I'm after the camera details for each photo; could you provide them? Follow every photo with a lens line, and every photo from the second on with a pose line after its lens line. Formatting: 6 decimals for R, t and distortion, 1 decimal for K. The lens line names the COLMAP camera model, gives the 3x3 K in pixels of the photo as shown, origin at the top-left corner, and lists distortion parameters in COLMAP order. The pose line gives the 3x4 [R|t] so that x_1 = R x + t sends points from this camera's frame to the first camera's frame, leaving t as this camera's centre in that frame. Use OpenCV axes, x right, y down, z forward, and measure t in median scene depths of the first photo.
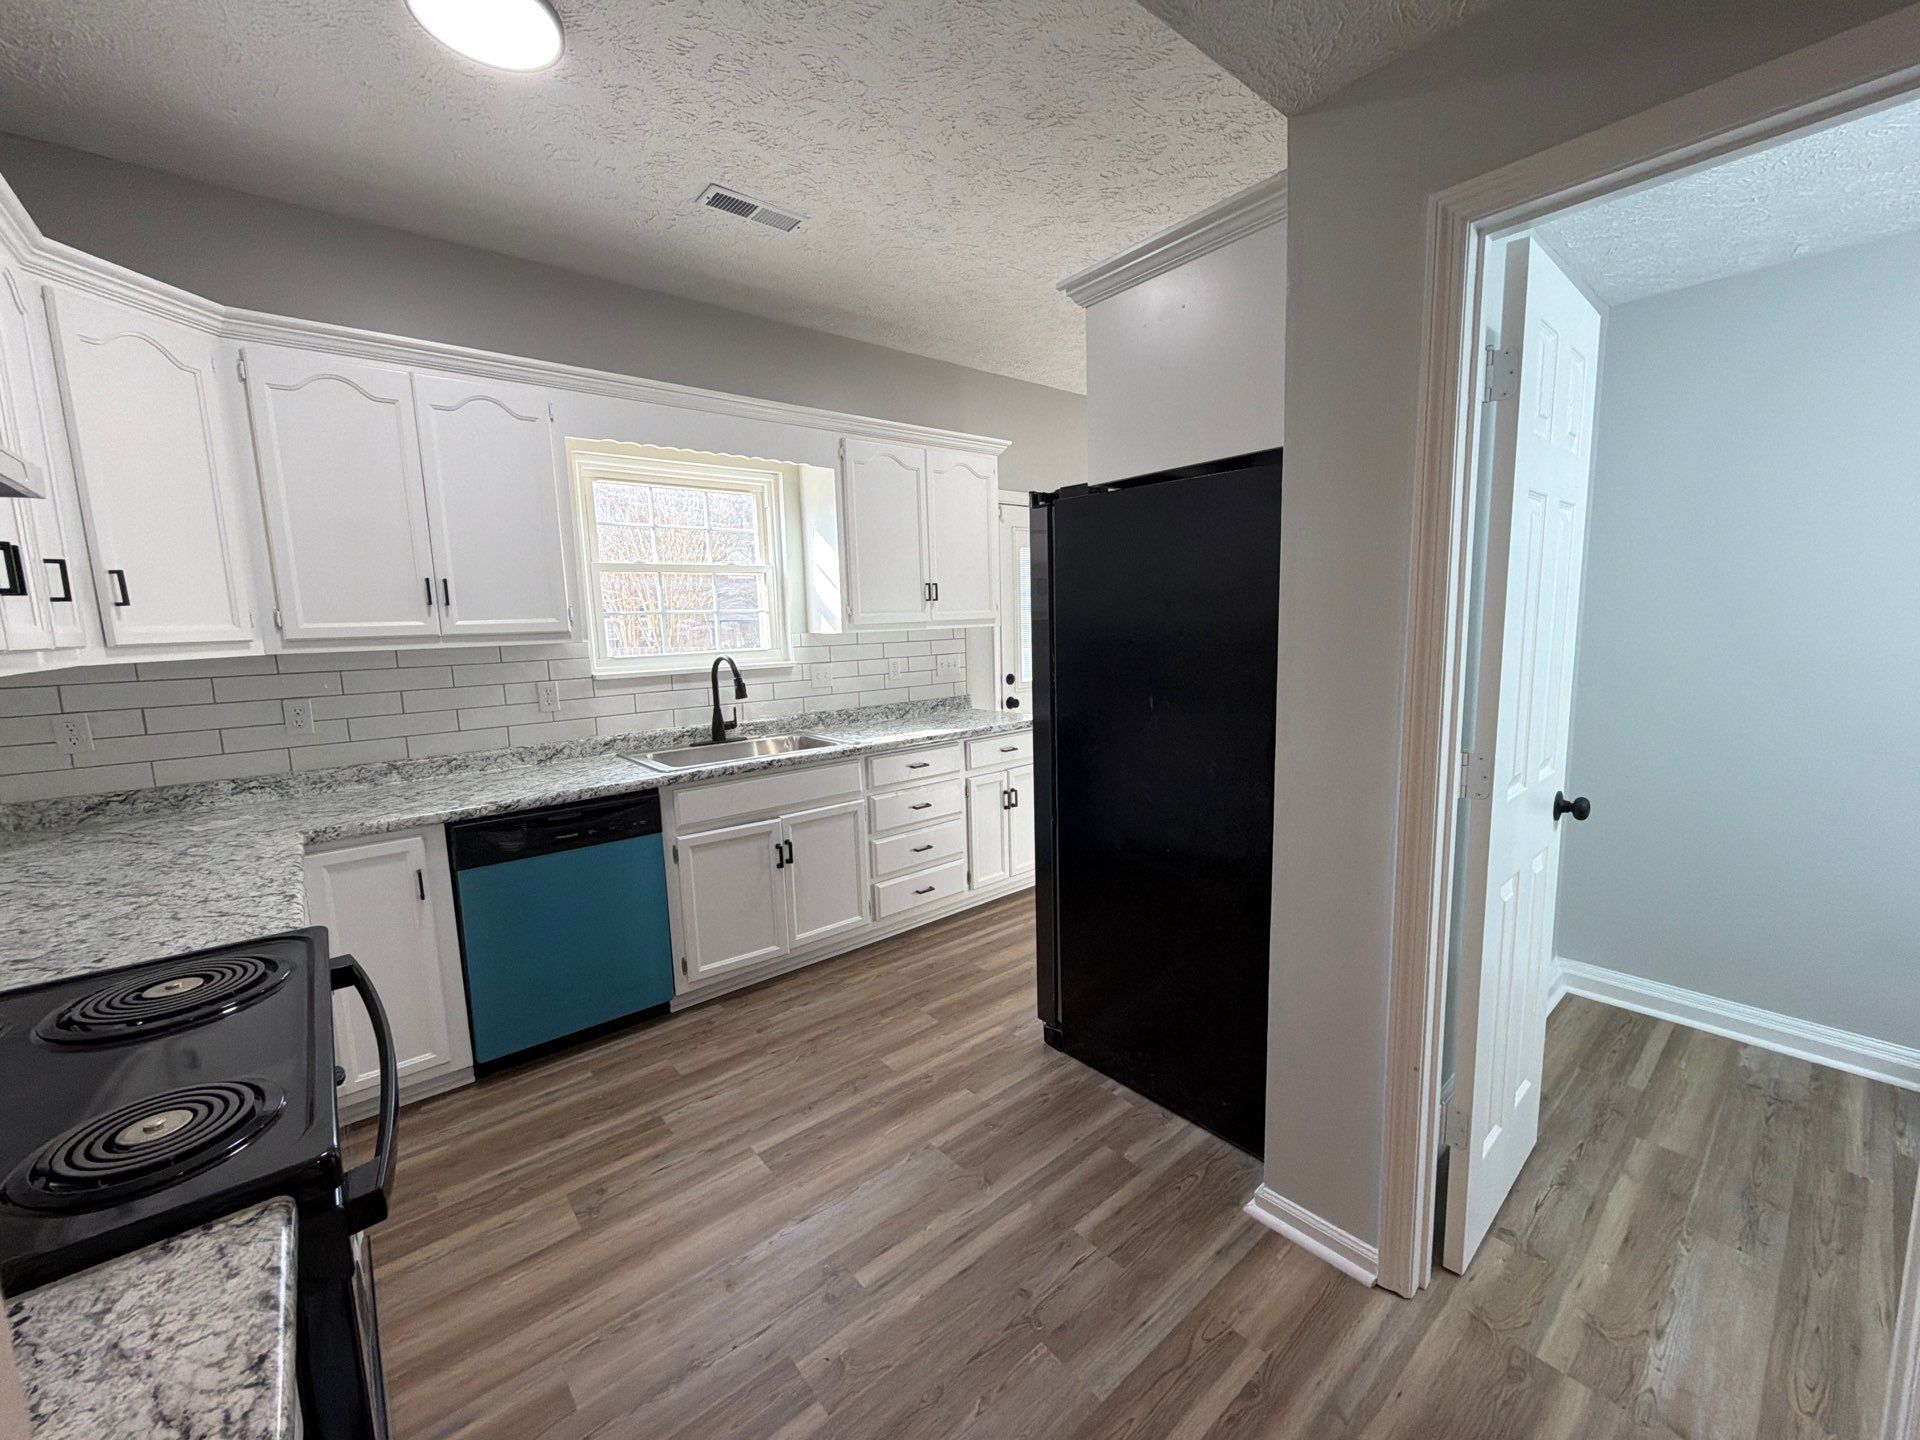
lens RADIAL K [[766.8, 0, 965.0], [0, 766.8, 719.1], [0, 0, 1]] dist [-0.001425, 0.000254]
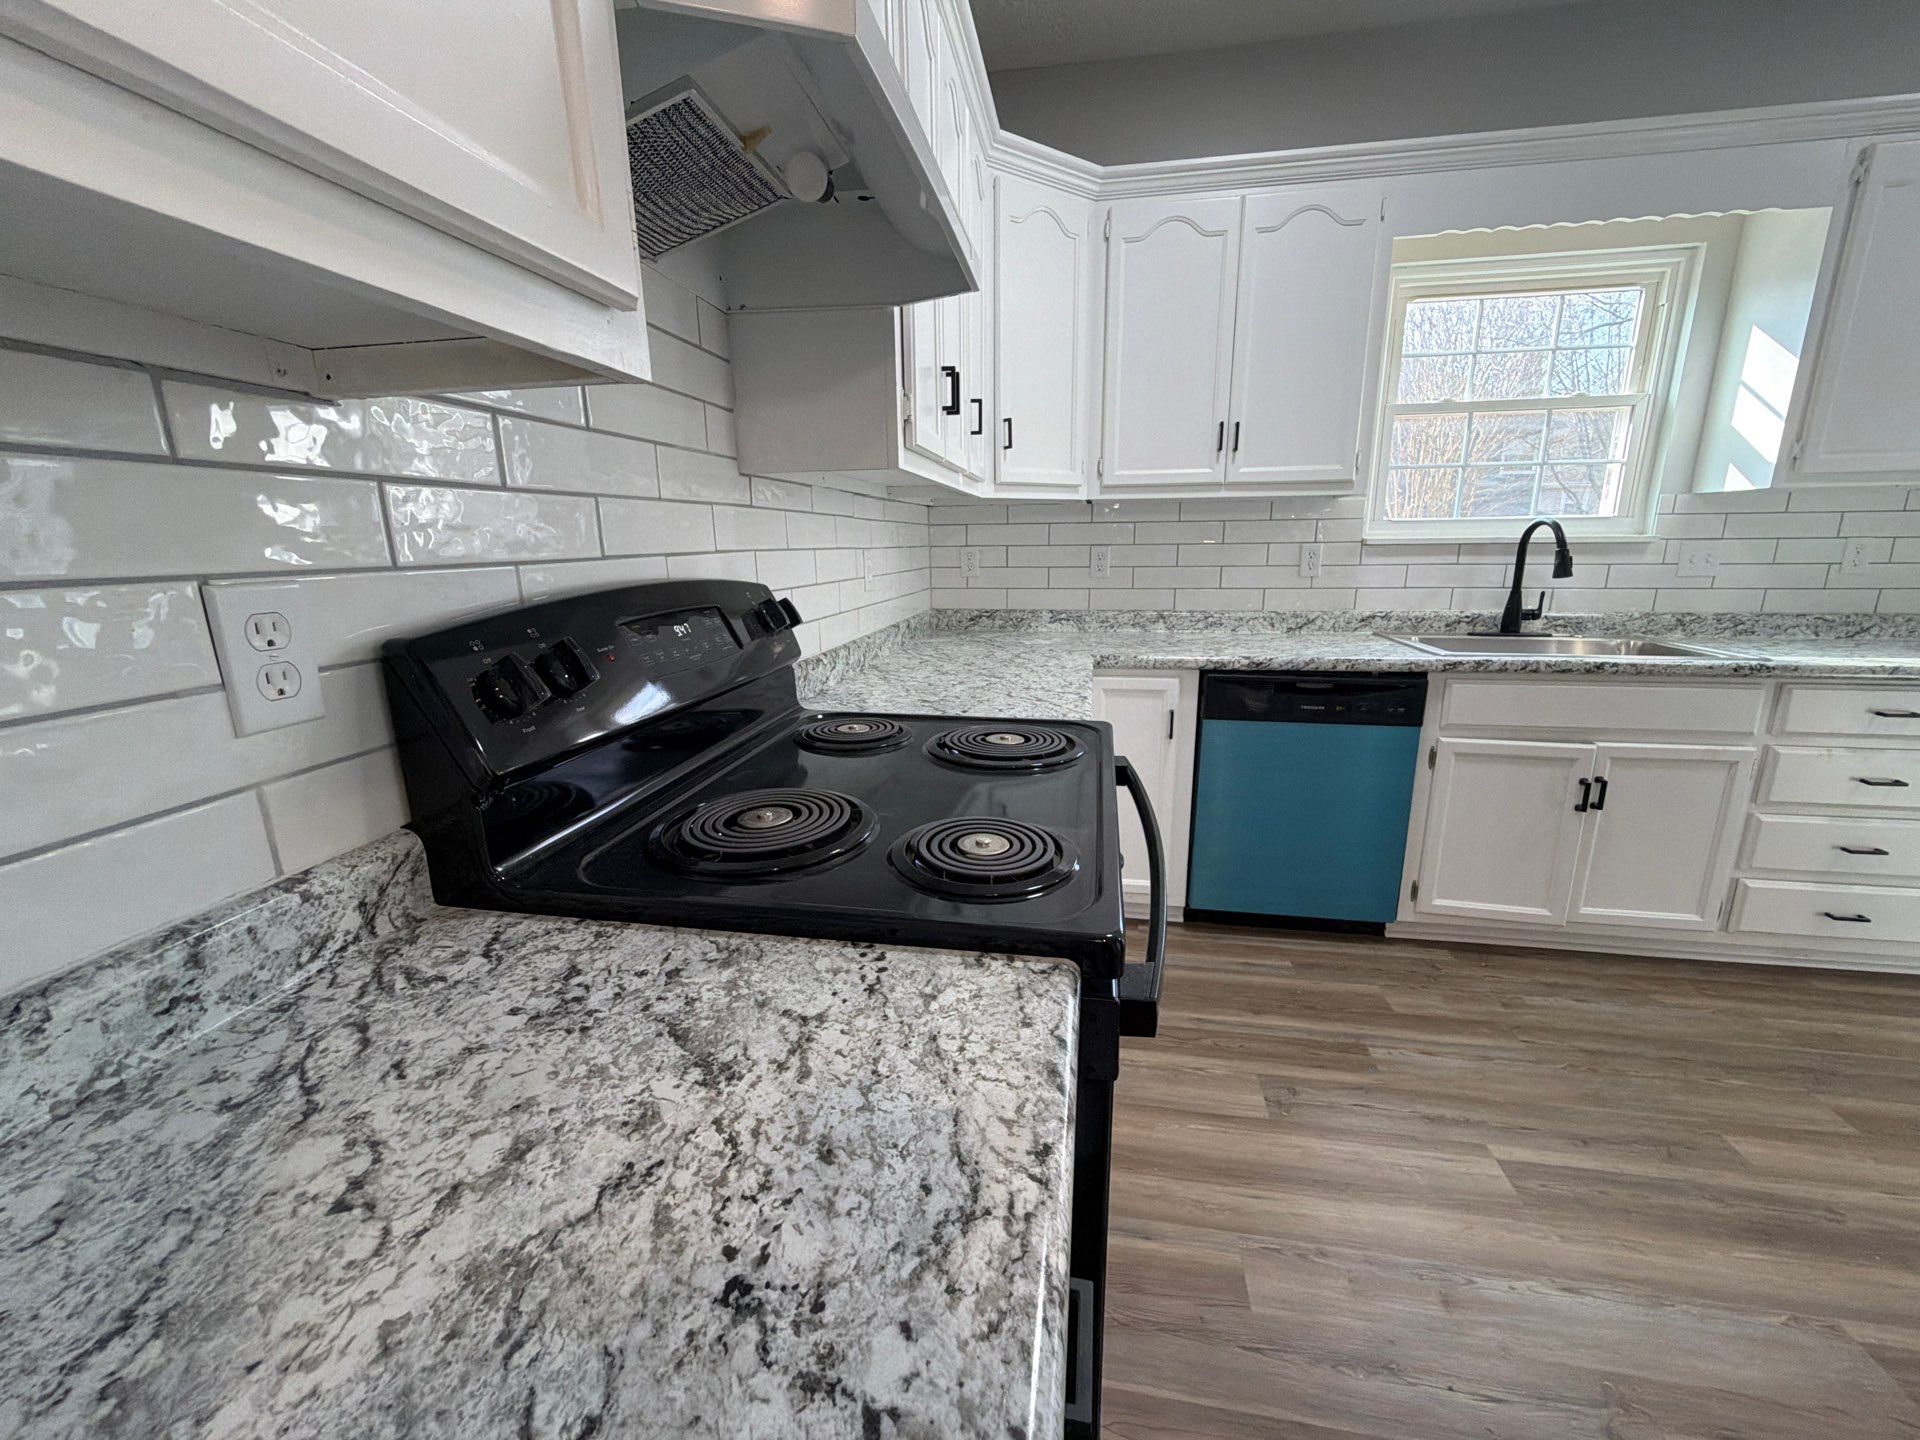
lens RADIAL K [[766.8, 0, 958.9], [0, 766.8, 722.3], [0, 0, 1]] dist [-0.001425, 0.000254]
pose [[0.637458, 0.197564, -0.744725, -0.116891], [-0.109201, 0.979976, 0.166500, 0.069564], [0.762707, -0.024812, 0.646268, 0.106245]]
